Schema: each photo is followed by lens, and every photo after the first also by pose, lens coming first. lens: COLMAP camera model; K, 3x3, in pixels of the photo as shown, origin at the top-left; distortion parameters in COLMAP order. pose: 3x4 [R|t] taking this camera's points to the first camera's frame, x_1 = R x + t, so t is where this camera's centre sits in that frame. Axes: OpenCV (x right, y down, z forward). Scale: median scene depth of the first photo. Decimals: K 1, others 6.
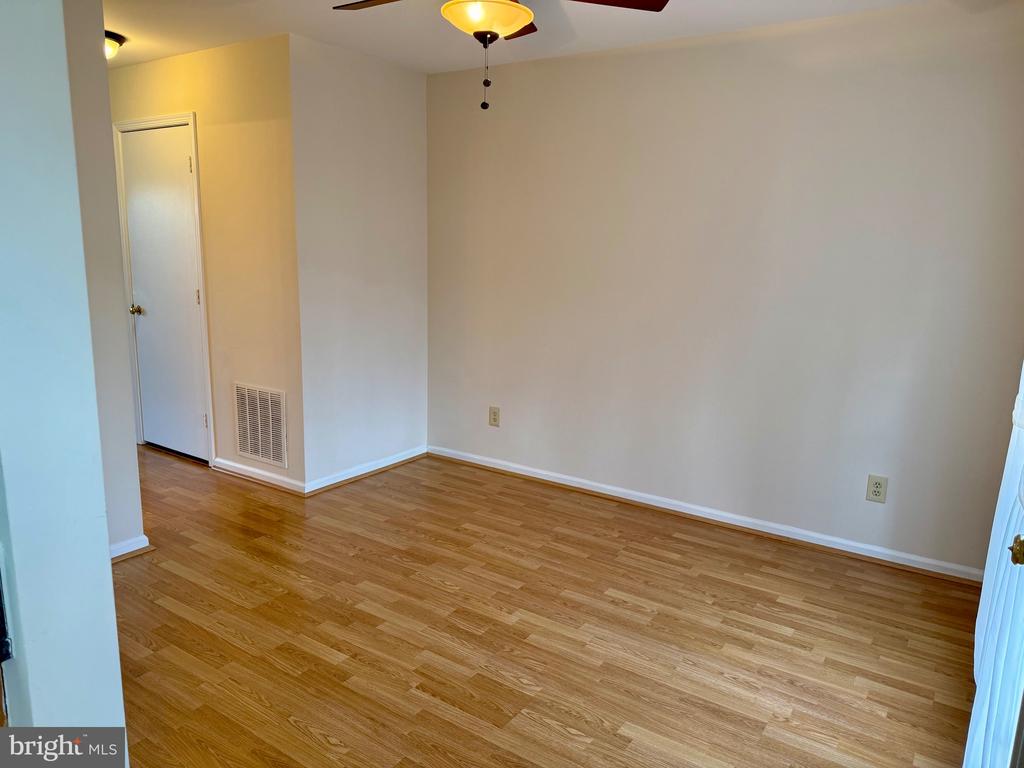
lens RADIAL K [[716.3, 0, 515.6], [0, 716.3, 381.5], [0, 0, 1]] dist [0.074437, -0.090608]
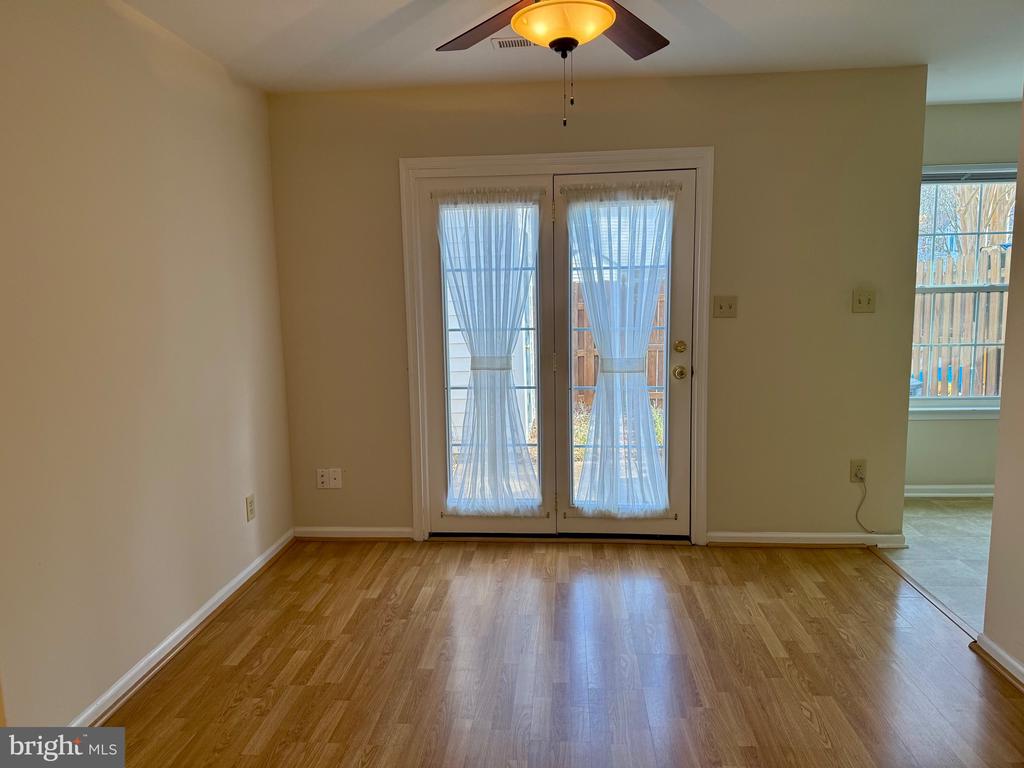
lens RADIAL K [[716.3, 0, 515.6], [0, 716.3, 381.5], [0, 0, 1]] dist [0.074437, -0.090608]
pose [[-0.501054, -0.123037, 0.856625, -0.621477], [0.171019, 0.956245, 0.237378, -0.227619], [-0.848350, 0.265438, -0.458089, 1.183560]]
